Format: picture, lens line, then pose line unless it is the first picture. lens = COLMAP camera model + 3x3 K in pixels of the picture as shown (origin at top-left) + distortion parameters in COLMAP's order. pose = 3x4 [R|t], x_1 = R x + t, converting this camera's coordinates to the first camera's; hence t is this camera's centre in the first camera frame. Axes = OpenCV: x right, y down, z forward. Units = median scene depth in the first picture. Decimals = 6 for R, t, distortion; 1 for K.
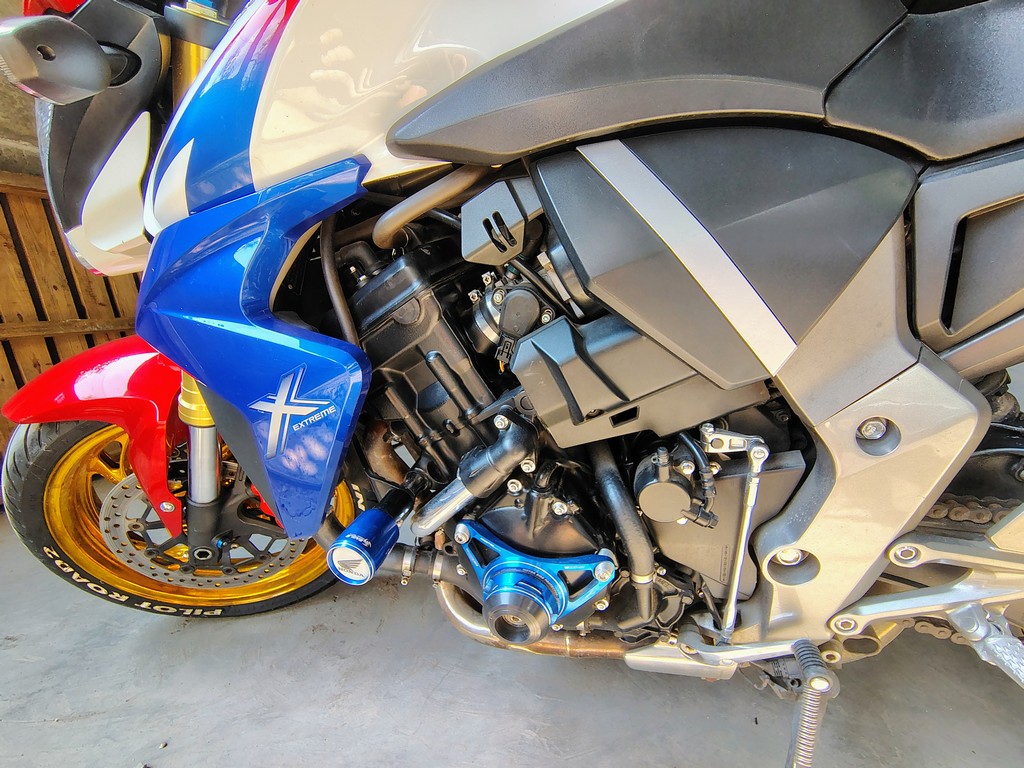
lens RADIAL K [[489.2, 0, 504.6], [0, 489.2, 385.8], [0, 0, 1]] dist [-0.019397, 0.012528]
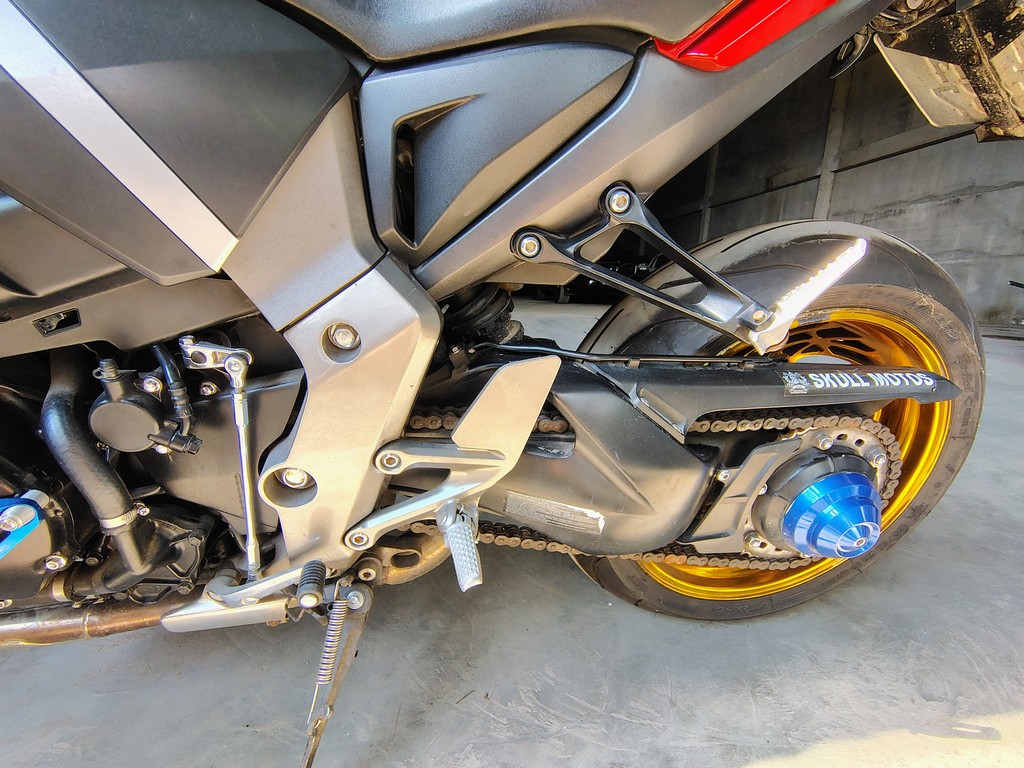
lens RADIAL K [[489.2, 0, 504.6], [0, 489.2, 385.8], [0, 0, 1]] dist [-0.019397, 0.012528]
pose [[0.885662, -0.012438, 0.464165, 0.522561], [-0.010742, 0.998825, 0.047261, 0.123068], [-0.464207, -0.046844, 0.884487, -0.033044]]
